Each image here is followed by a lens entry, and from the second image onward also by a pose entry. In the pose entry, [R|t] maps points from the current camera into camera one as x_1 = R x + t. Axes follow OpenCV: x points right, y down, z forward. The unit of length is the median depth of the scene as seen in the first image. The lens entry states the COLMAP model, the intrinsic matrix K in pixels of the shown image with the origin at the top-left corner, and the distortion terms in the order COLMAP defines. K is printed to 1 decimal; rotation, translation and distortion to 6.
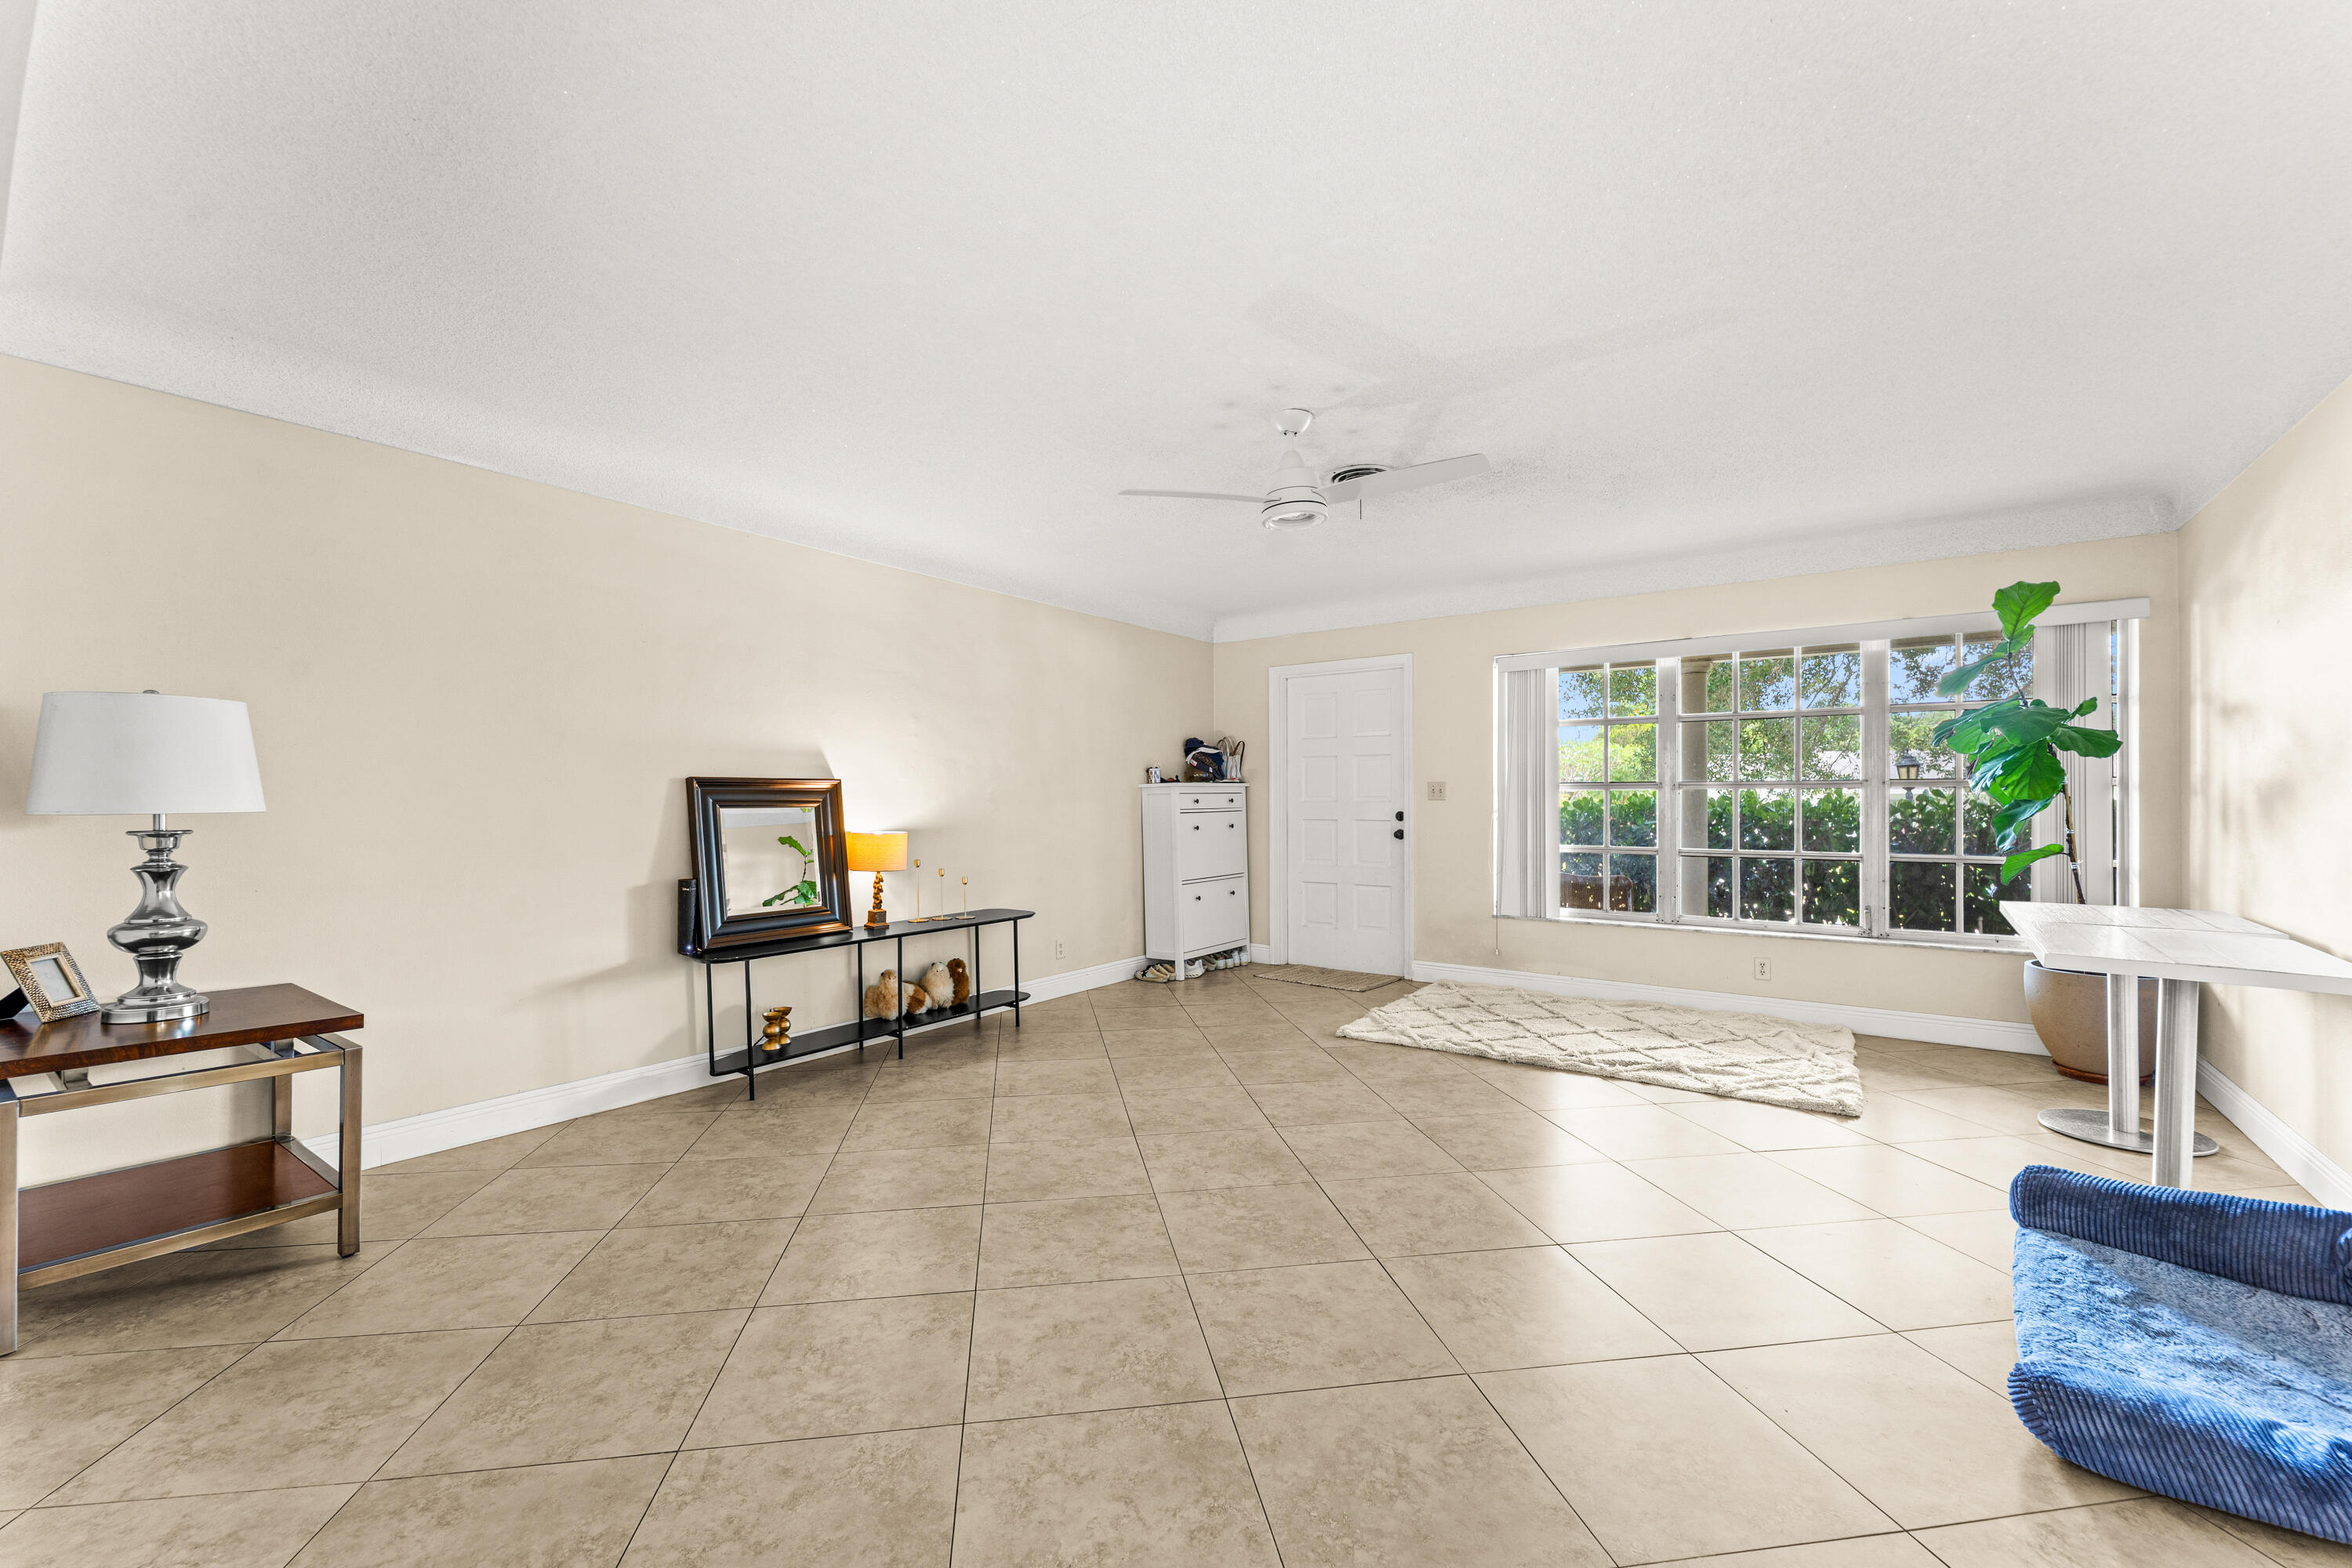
lens RADIAL K [[962.6, 0, 1194.0], [0, 962.6, 793.6], [0, 0, 1]] dist [-0.002671, -0.000625]
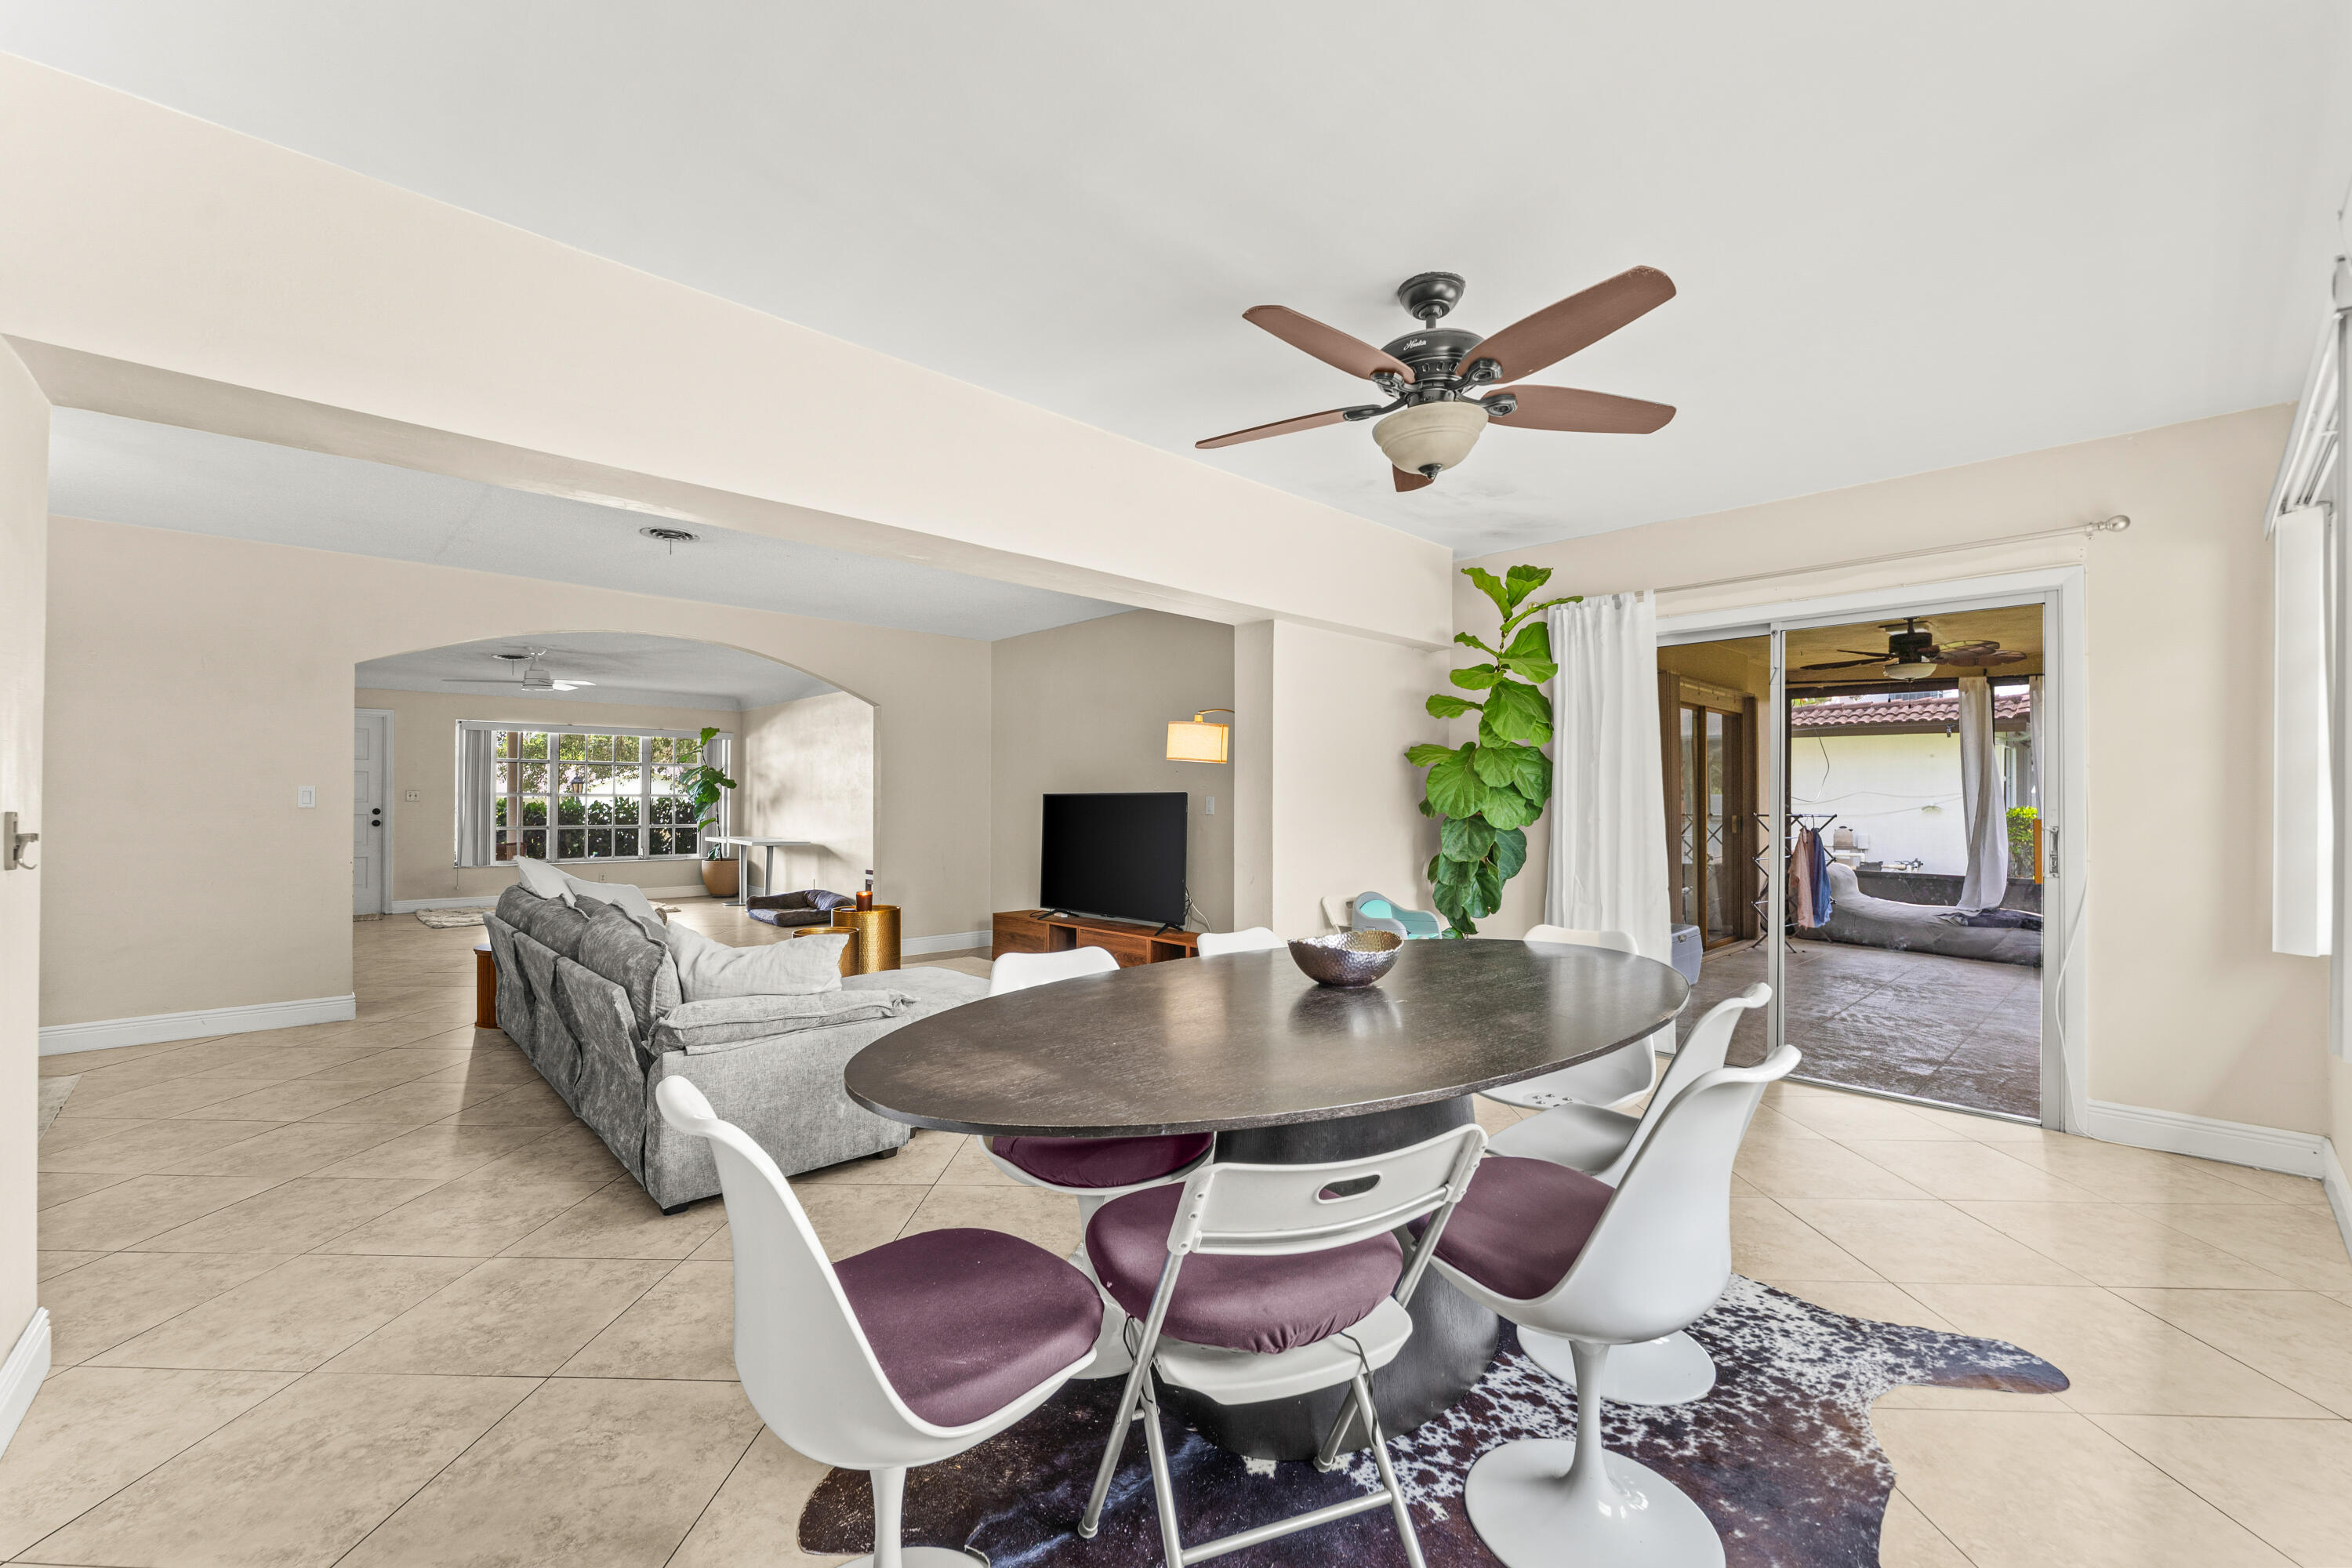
lens RADIAL K [[962.6, 0, 1155.7], [0, 962.6, 797.7], [0, 0, 1]] dist [-0.002671, -0.000625]
pose [[0.223546, 0.014144, 0.974591, -1.186642], [-0.003033, 0.999900, -0.013816, 0.020132], [-0.974689, 0.000133, 0.223566, -0.686001]]
